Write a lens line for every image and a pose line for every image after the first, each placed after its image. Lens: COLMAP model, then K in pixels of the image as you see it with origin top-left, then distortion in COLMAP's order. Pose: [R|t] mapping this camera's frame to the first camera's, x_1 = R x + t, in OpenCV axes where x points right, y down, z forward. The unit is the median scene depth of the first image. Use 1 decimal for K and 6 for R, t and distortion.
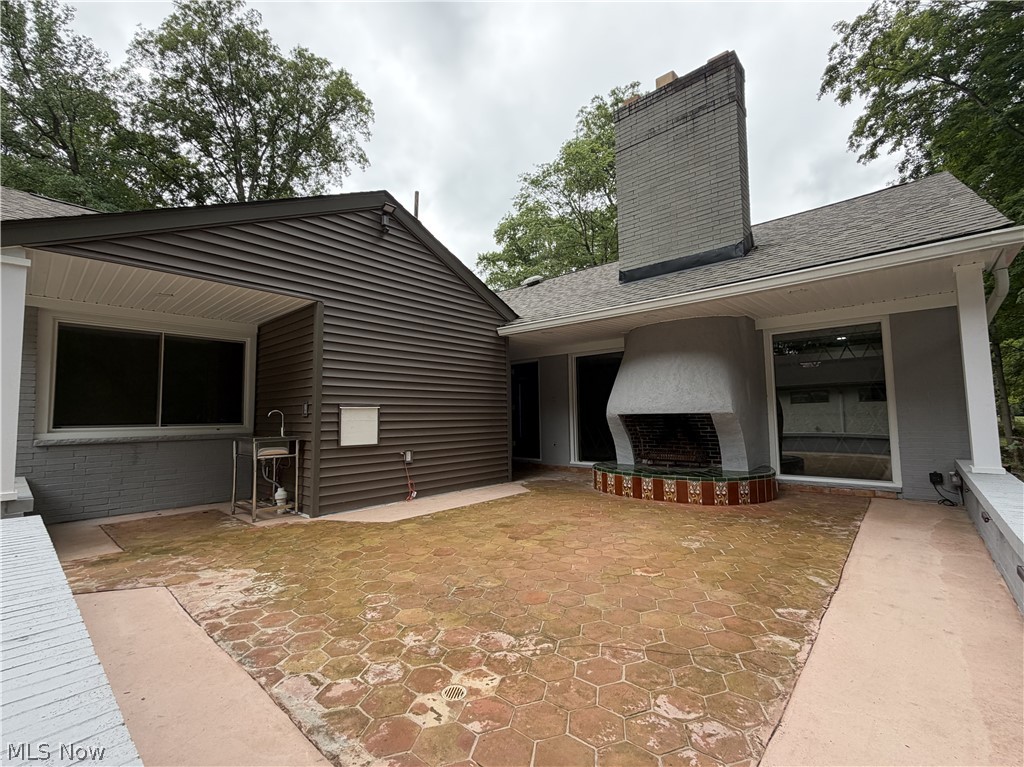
lens RADIAL K [[455.5, 0, 508.9], [0, 455.5, 385.4], [0, 0, 1]] dist [0.003305, 0.000536]
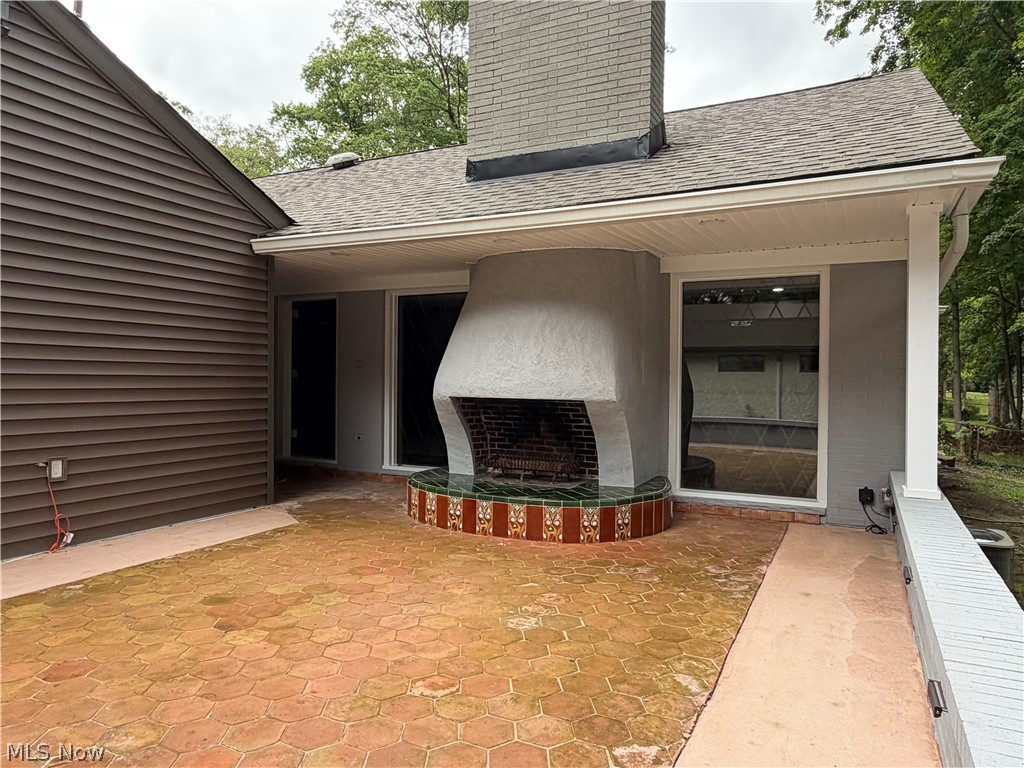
lens RADIAL K [[700.1, 0, 512.0], [0, 700.1, 384.0], [0, 0, 1]] dist [0.001432, 0.005587]
pose [[0.966487, 0.023263, 0.255661, 0.085844], [-0.043194, 0.996424, 0.072625, -0.028663], [-0.253057, -0.081234, 0.964035, 0.069372]]
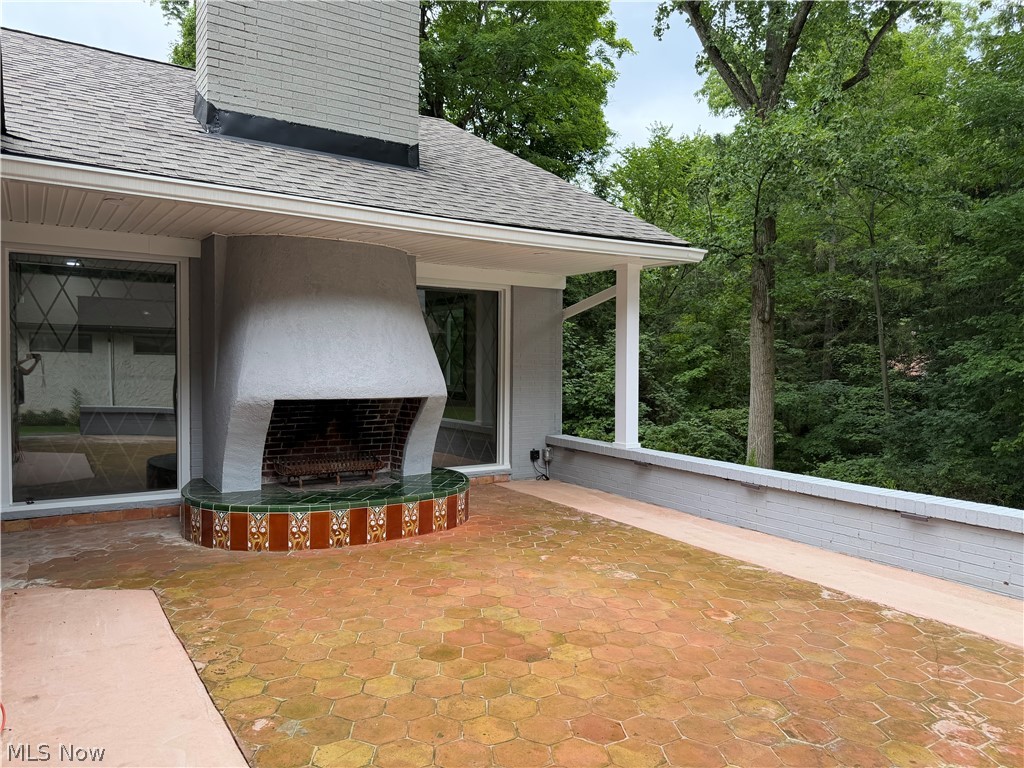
lens RADIAL K [[721.5, 0, 518.4], [0, 721.5, 380.4], [0, 0, 1]] dist [0.080687, -0.105612]
pose [[0.247896, -0.005428, 0.968772, -0.555408], [-0.082468, 0.996236, 0.026684, -0.004498], [-0.965270, -0.086507, 0.246515, 0.573838]]
